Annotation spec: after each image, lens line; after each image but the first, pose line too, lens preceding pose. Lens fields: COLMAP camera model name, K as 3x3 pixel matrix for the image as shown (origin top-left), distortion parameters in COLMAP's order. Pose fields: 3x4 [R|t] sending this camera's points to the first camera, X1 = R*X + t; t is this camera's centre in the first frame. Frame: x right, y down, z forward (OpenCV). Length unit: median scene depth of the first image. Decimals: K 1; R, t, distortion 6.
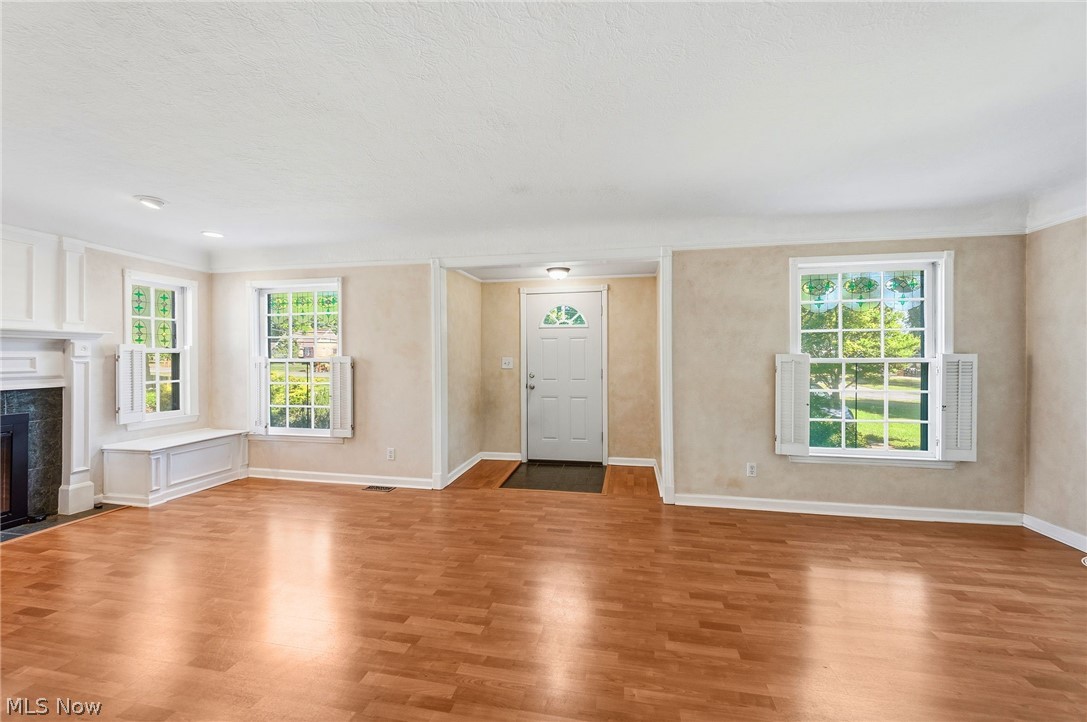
lens RADIAL K [[447.3, 0, 544.6], [0, 447.3, 357.7], [0, 0, 1]] dist [-0.002272, 0.000712]
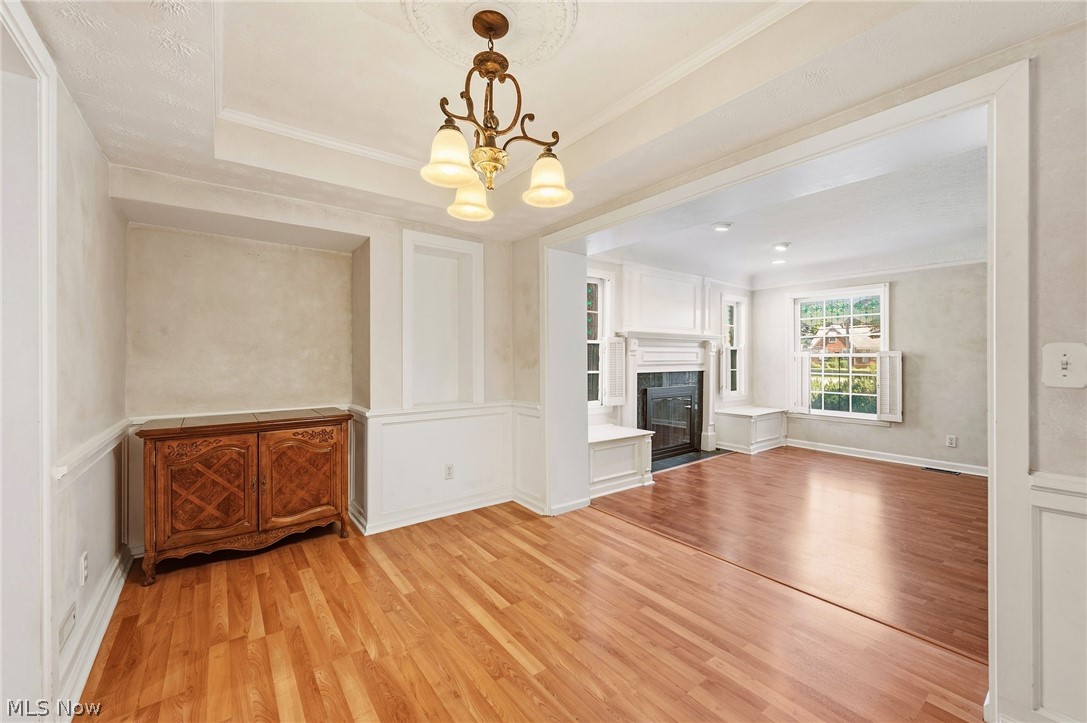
lens RADIAL K [[432.9, 0, 542.5], [0, 432.9, 357.4], [0, 0, 1]] dist [0.000445, -0.000141]
pose [[0.746936, 0.001438, -0.664894, -0.377920], [-0.003187, 0.999994, -0.001418, 0.017464], [0.664888, 0.003178, 0.746936, -0.427948]]
